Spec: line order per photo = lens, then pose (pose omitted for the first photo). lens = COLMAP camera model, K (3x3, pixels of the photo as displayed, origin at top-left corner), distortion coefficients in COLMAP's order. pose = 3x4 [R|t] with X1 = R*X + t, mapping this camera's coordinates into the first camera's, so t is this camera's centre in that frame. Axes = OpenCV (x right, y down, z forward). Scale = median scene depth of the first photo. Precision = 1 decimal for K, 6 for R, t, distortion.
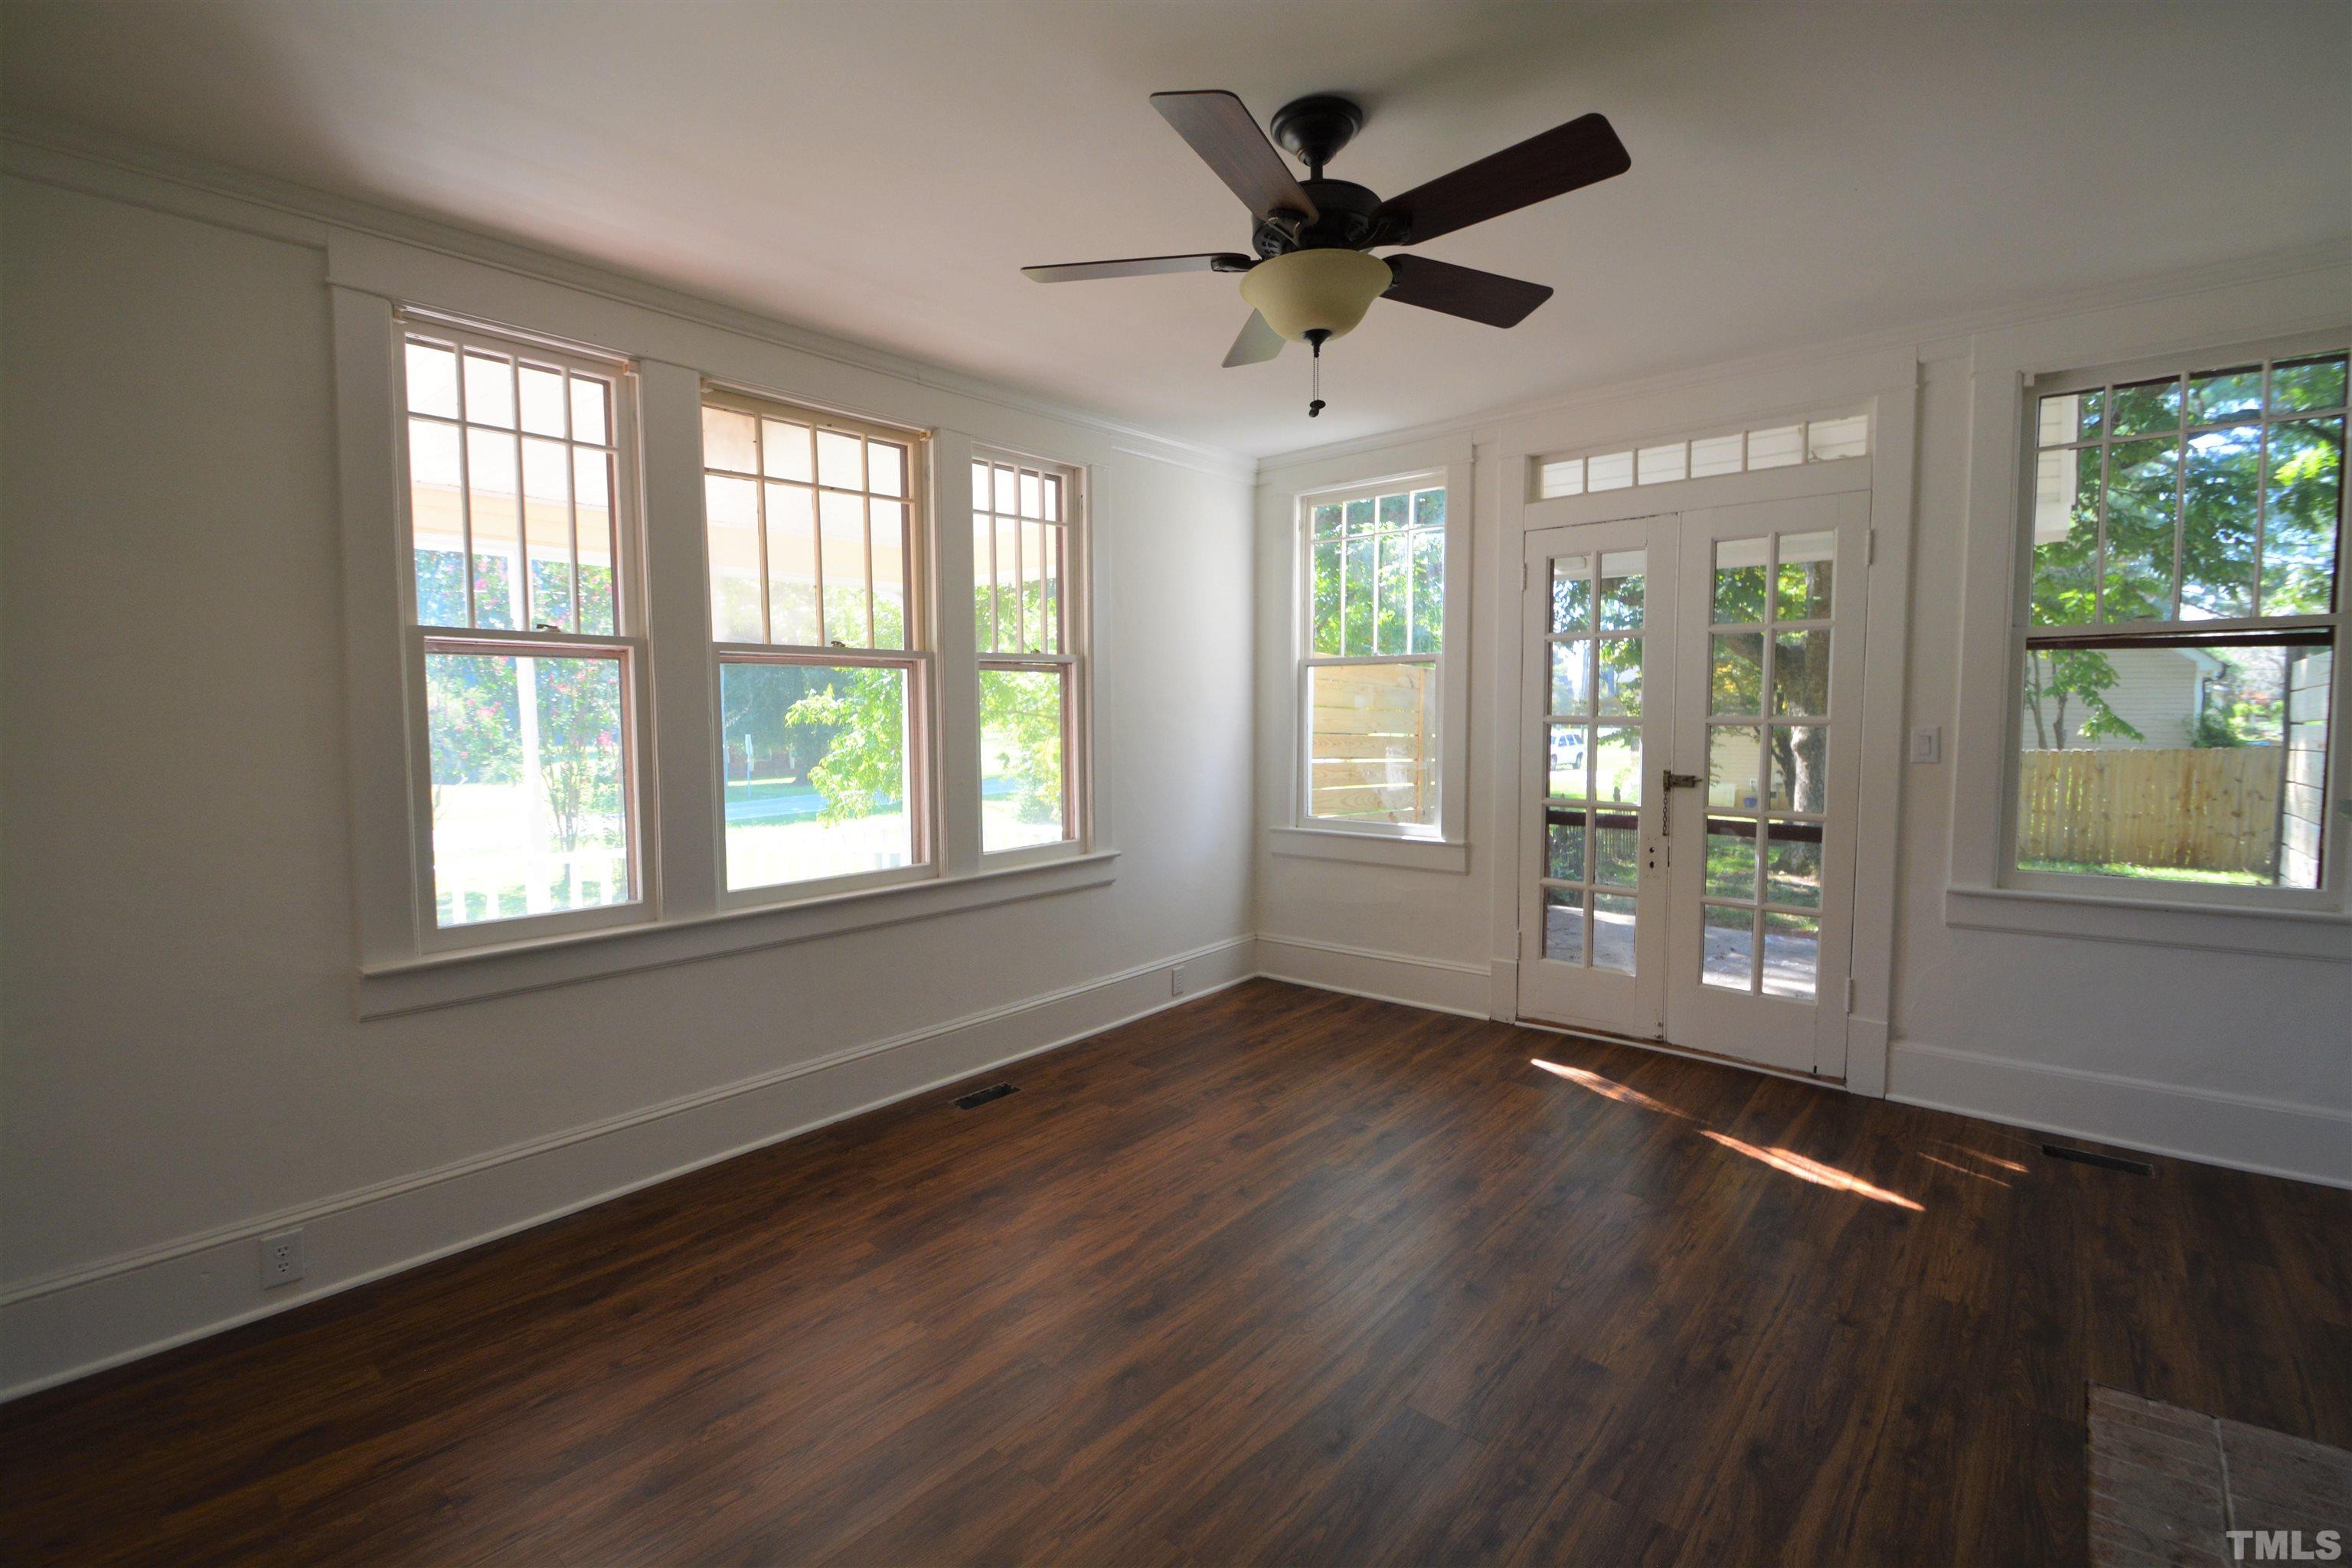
lens RADIAL K [[1028.2, 0, 1186.1], [0, 1028.2, 761.3], [0, 0, 1]] dist [0.012841, -0.015755]
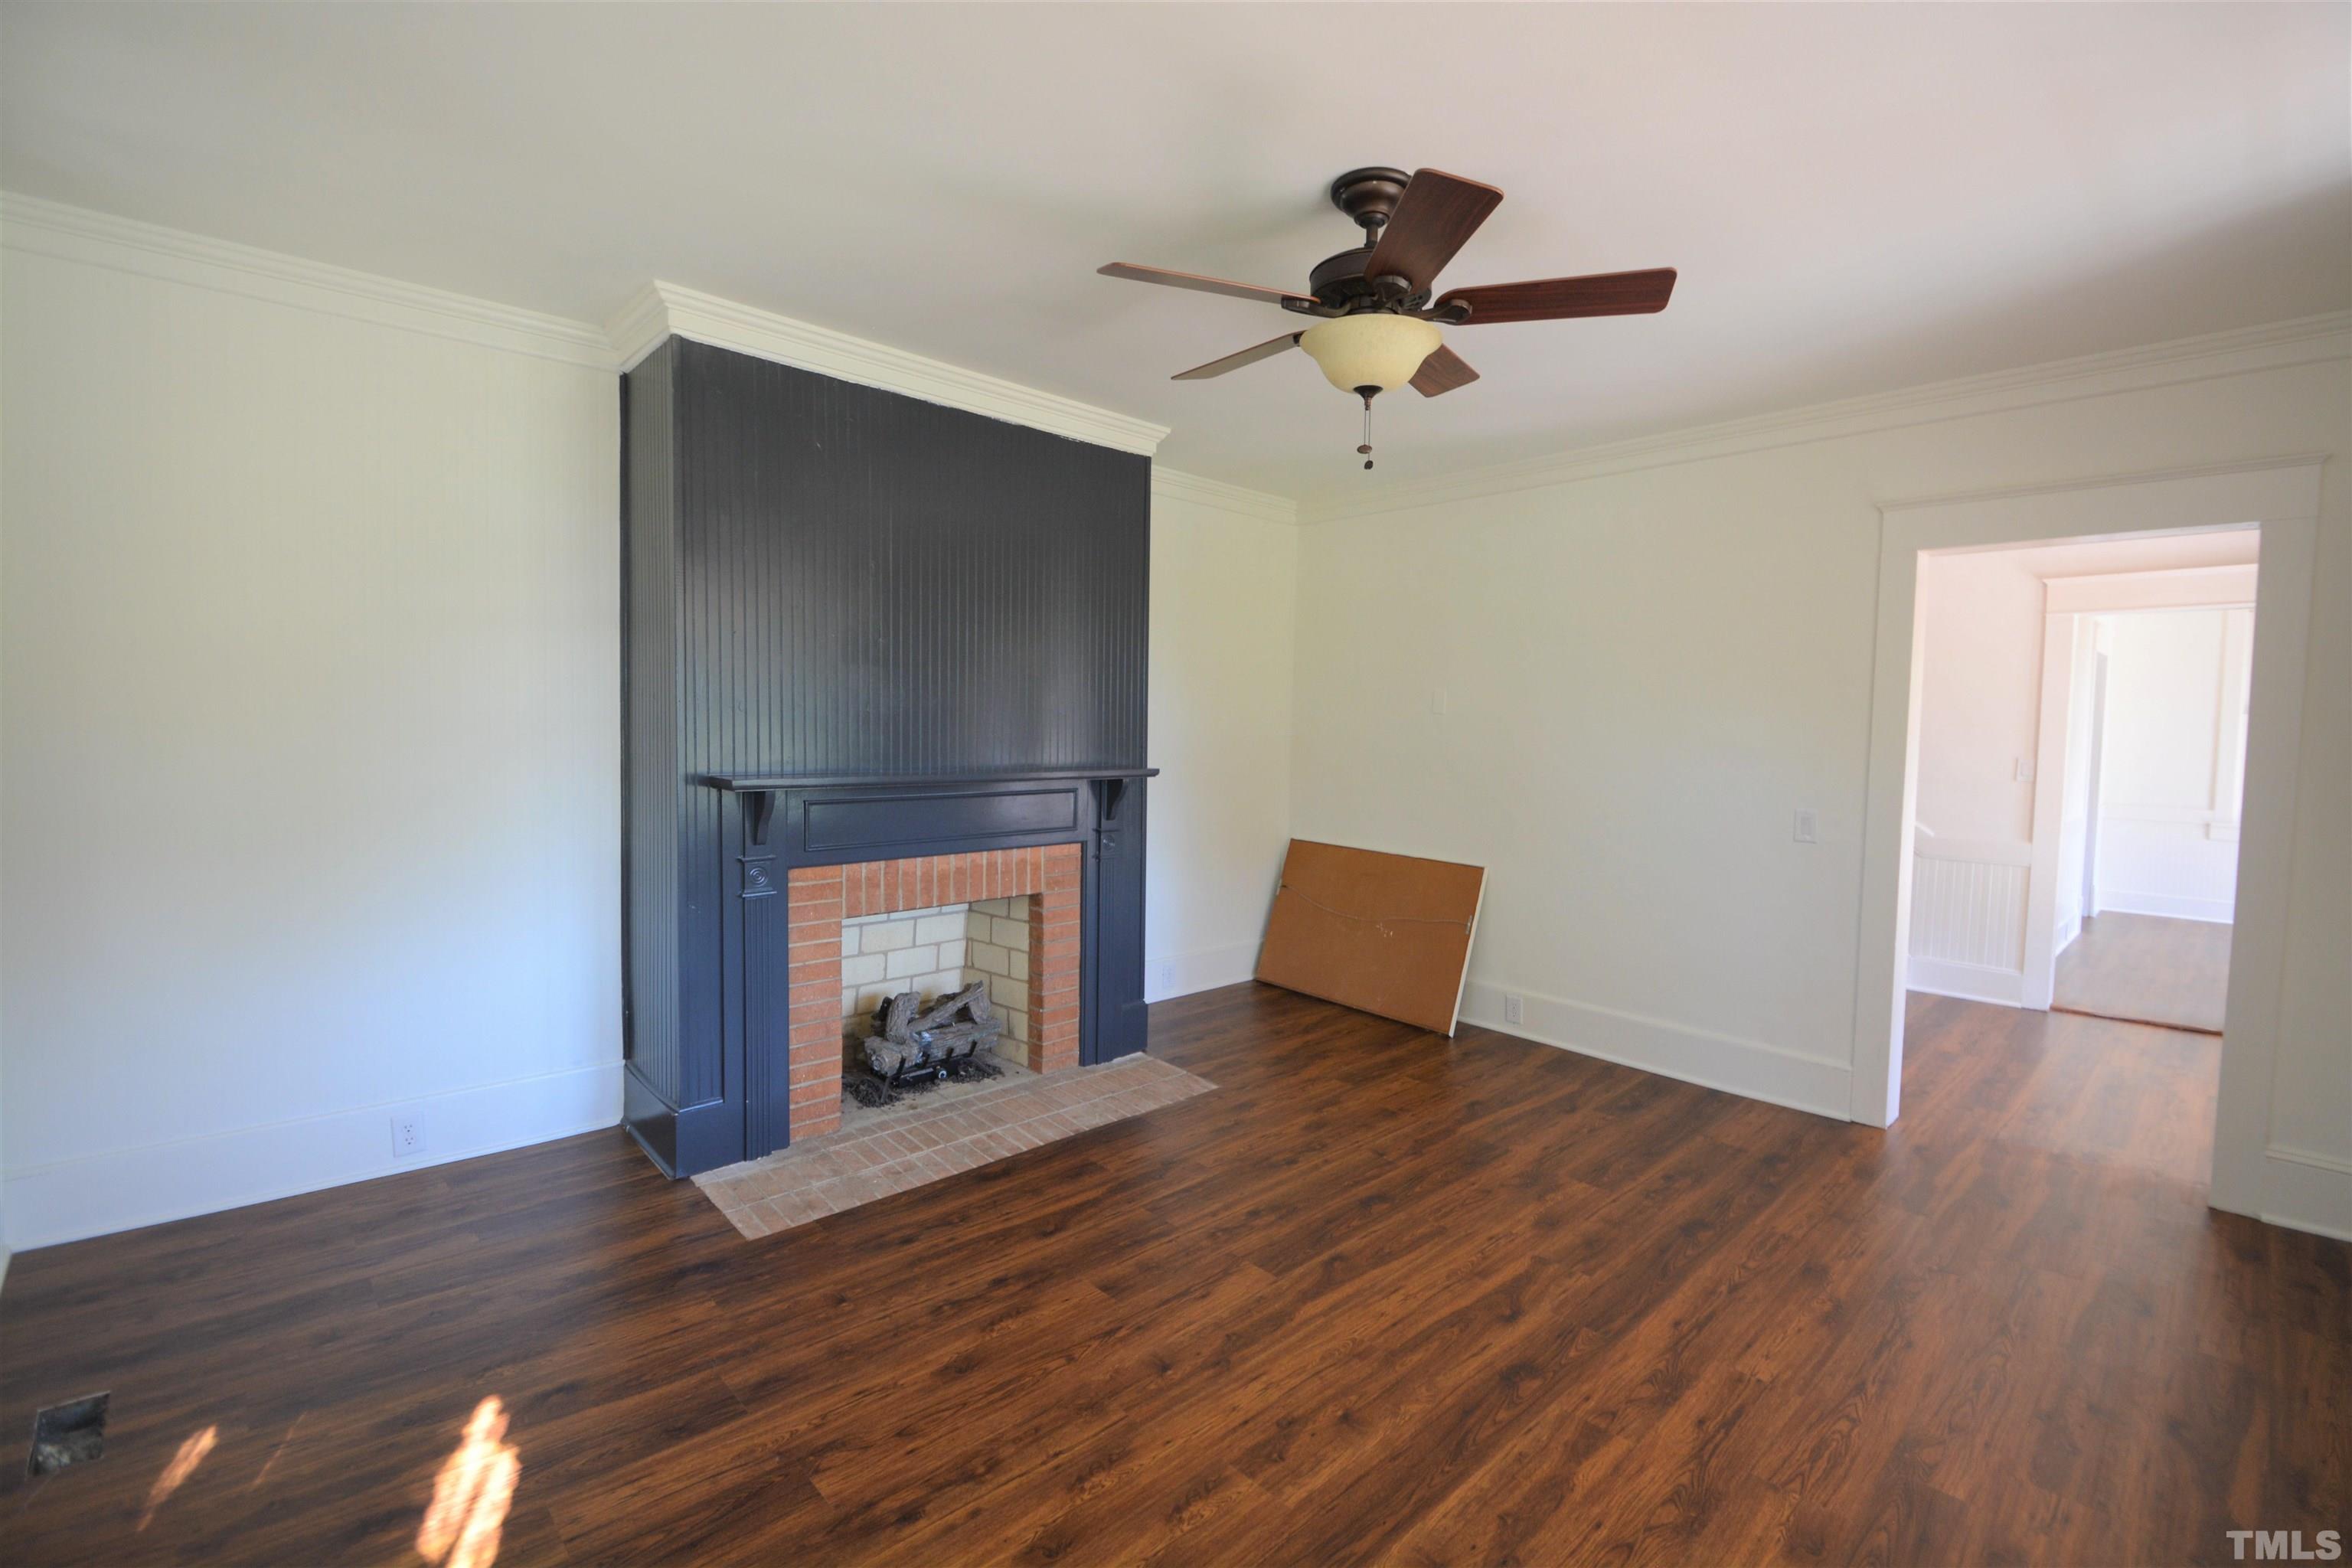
lens RADIAL K [[1028.2, 0, 1186.1], [0, 1028.2, 761.3], [0, 0, 1]] dist [0.012841, -0.015755]
pose [[-0.994416, -0.015812, 0.104339, 0.114556], [-0.006042, 0.995620, 0.093298, -0.074521], [-0.105357, 0.092146, -0.990156, 1.258801]]
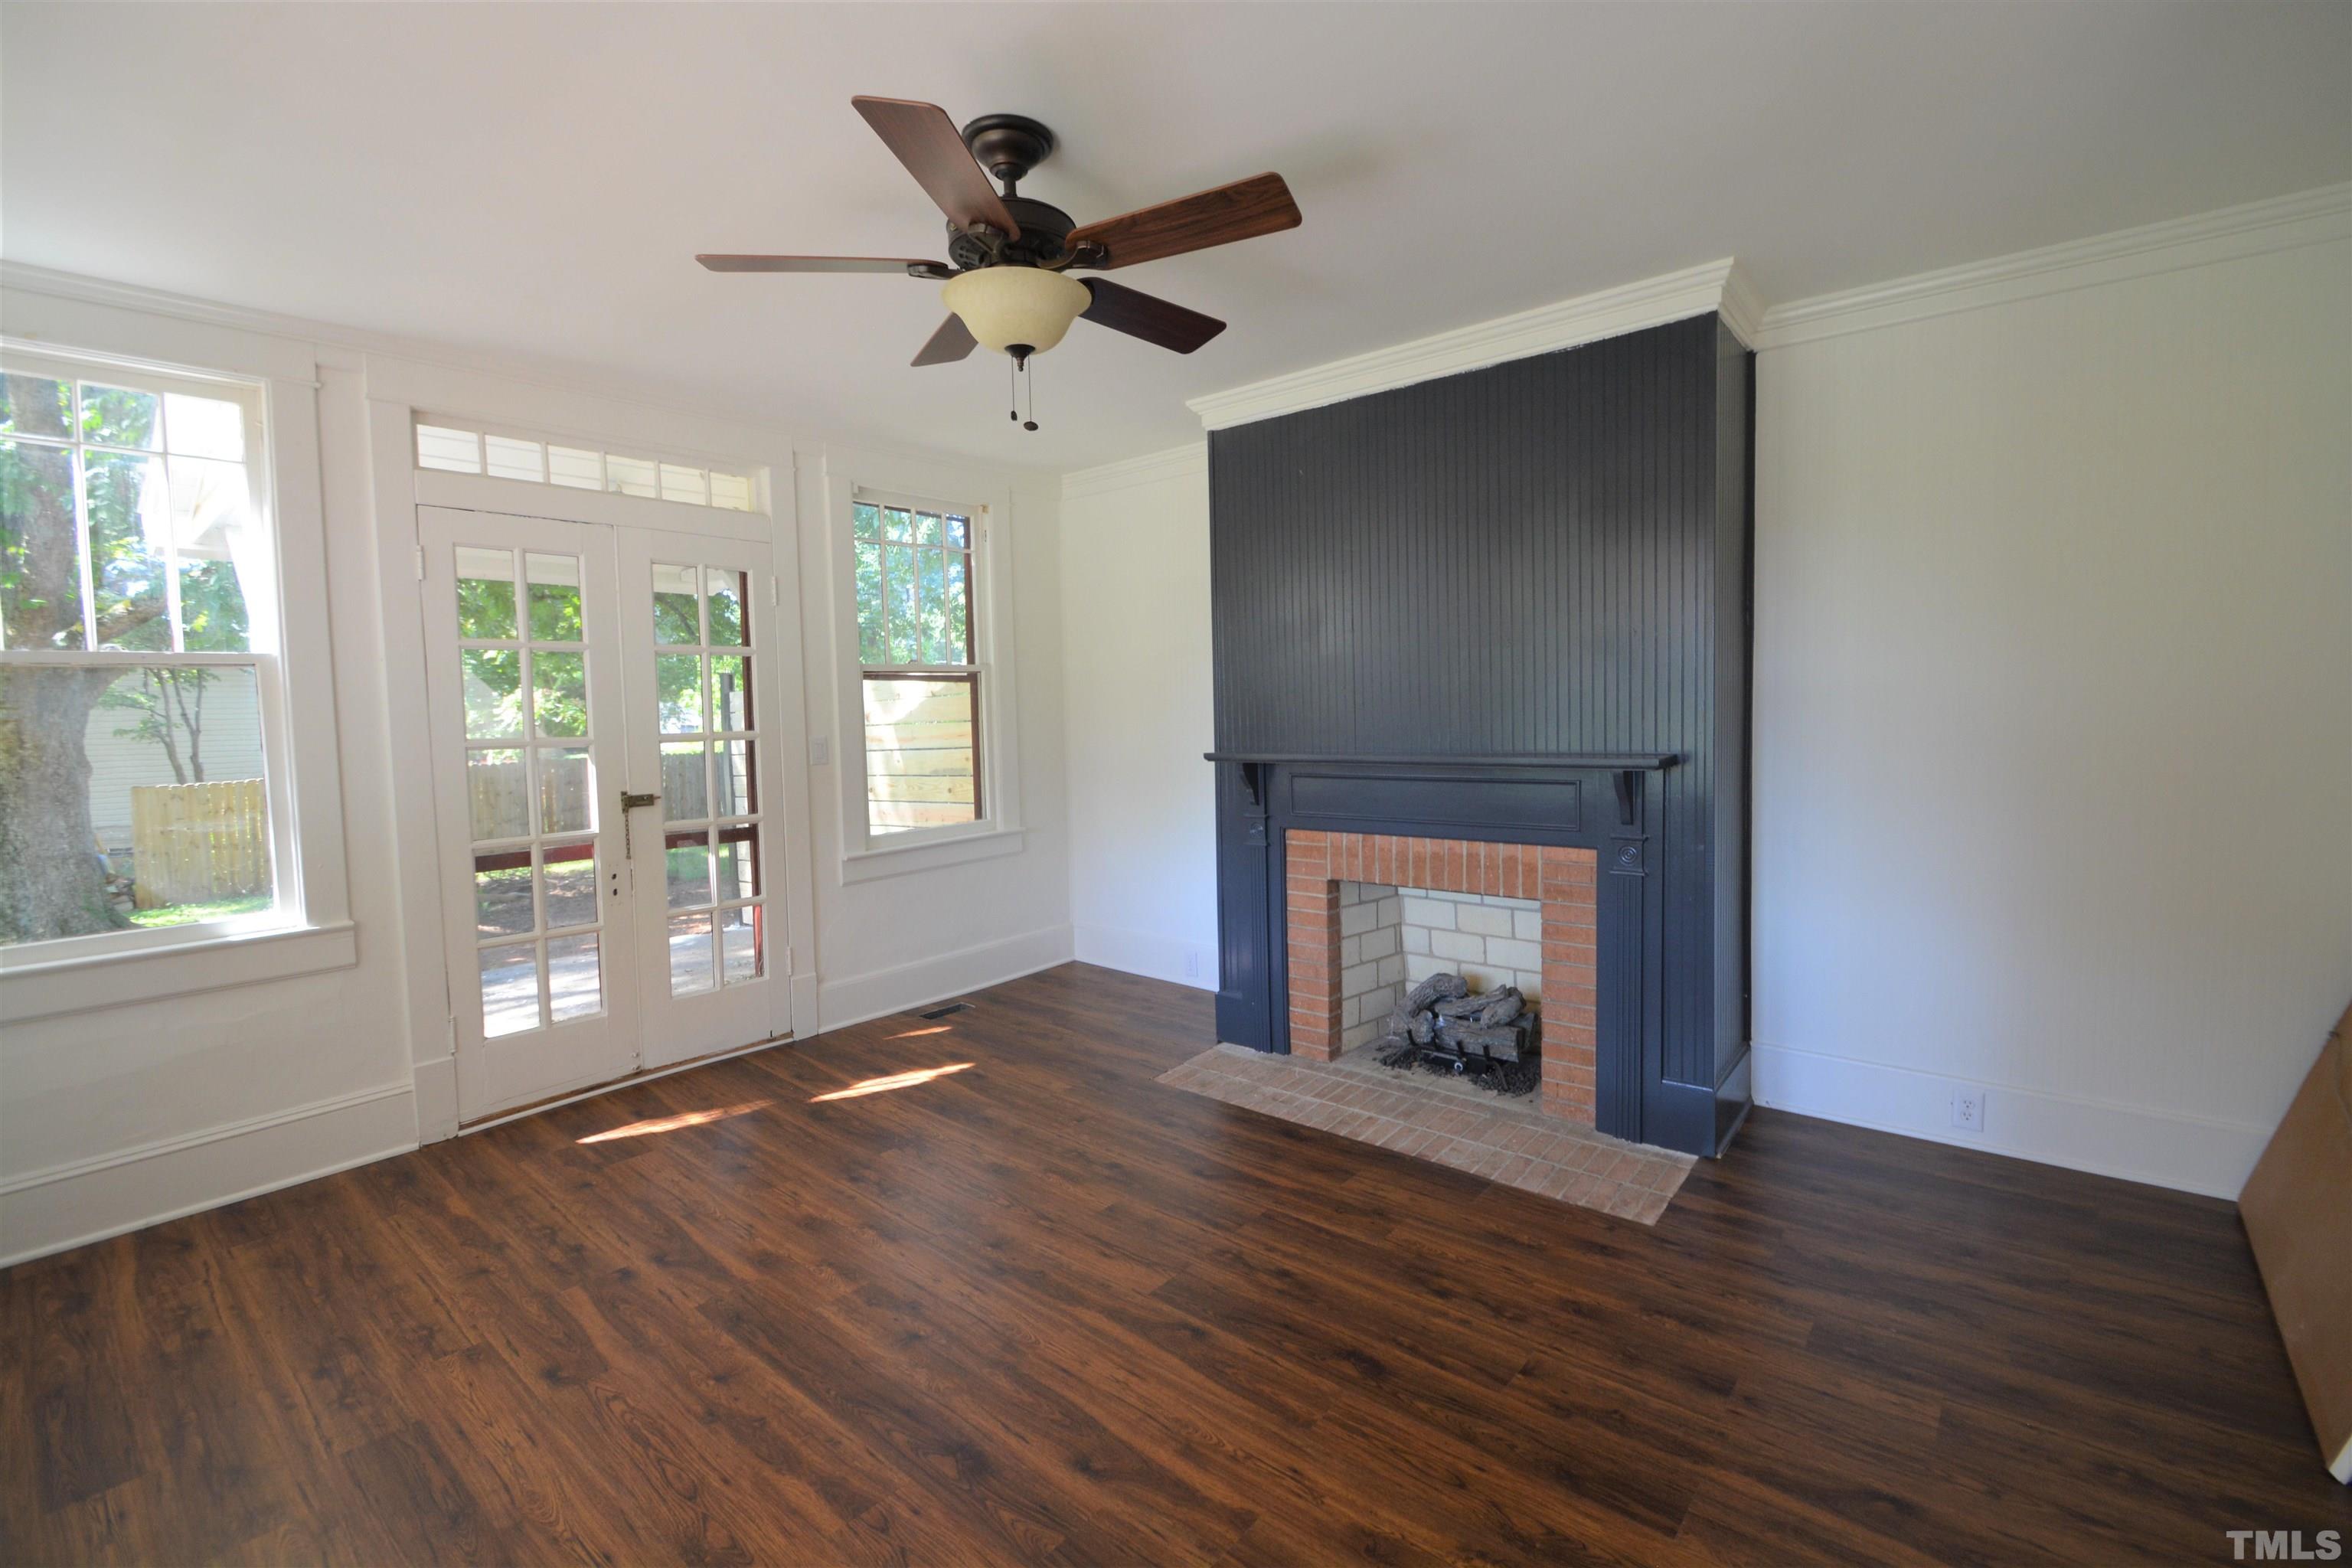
lens RADIAL K [[1028.2, 0, 1186.1], [0, 1028.2, 761.3], [0, 0, 1]] dist [0.012841, -0.015755]
pose [[-0.011893, -0.044347, 0.998945, -0.542867], [0.076614, 0.996039, 0.045130, -0.023959], [-0.996990, 0.077070, -0.008448, 0.520474]]
